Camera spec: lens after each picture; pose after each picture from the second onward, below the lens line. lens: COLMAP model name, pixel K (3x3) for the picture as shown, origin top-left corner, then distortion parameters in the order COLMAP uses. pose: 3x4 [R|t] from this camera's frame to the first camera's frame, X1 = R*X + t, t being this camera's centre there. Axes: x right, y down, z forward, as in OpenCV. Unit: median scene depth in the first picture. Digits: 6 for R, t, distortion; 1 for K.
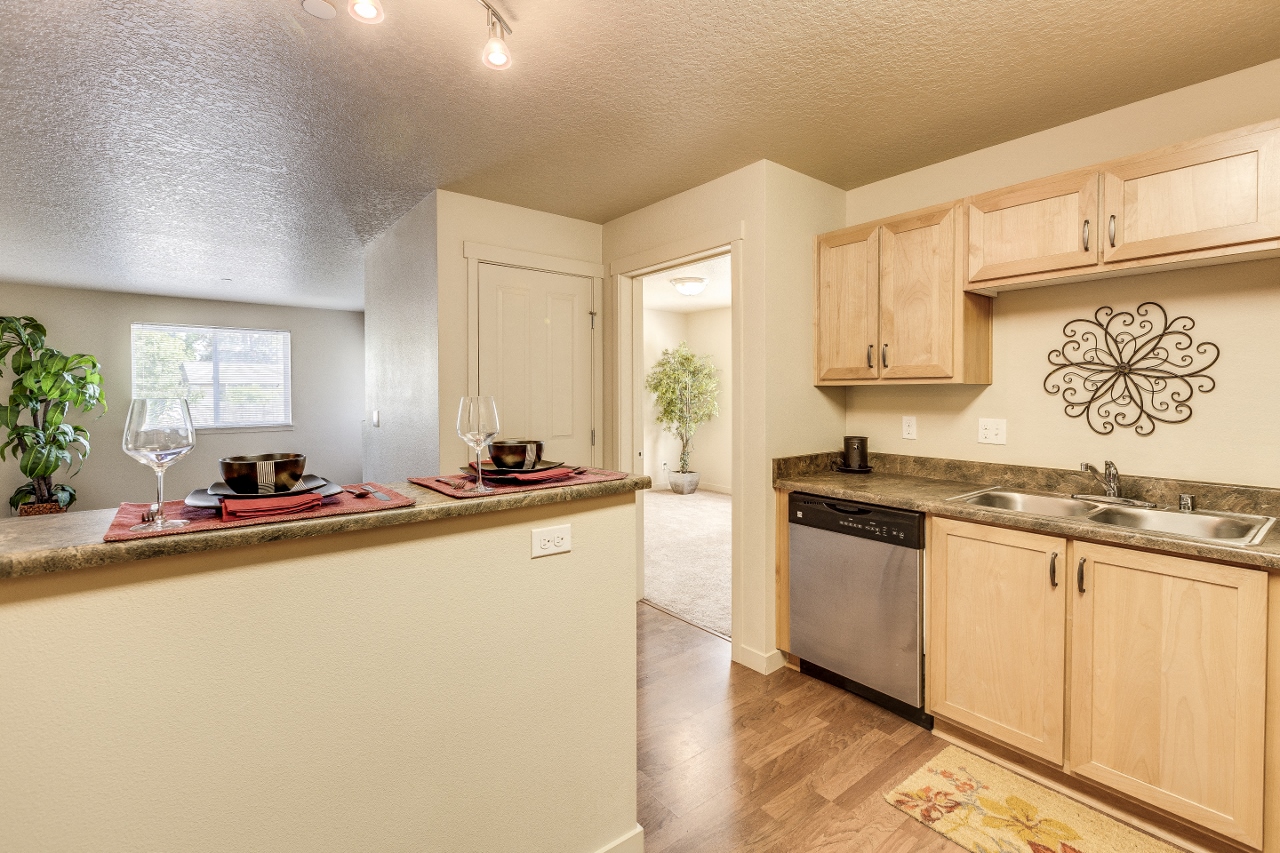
lens RADIAL K [[561.8, 0, 639.2], [0, 561.8, 418.9], [0, 0, 1]] dist [-0.000075, -0.000087]
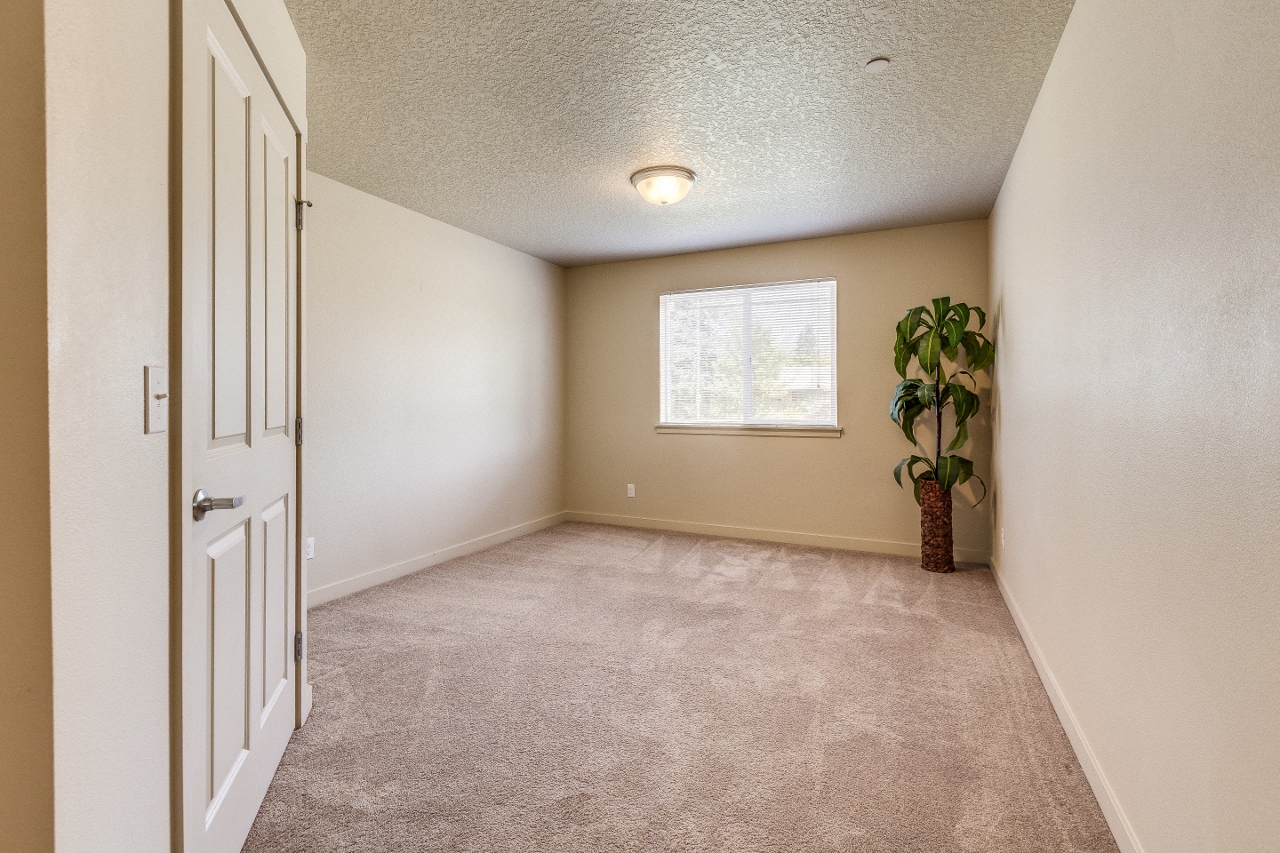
lens RADIAL K [[561.8, 0, 639.2], [0, 561.8, 418.9], [0, 0, 1]] dist [-0.000075, -0.000087]
pose [[0.437918, 0.017135, -0.898852, -0.221780], [-0.032273, 0.999474, 0.003329, 0.008160], [0.898435, 0.027550, 0.438241, 0.737715]]
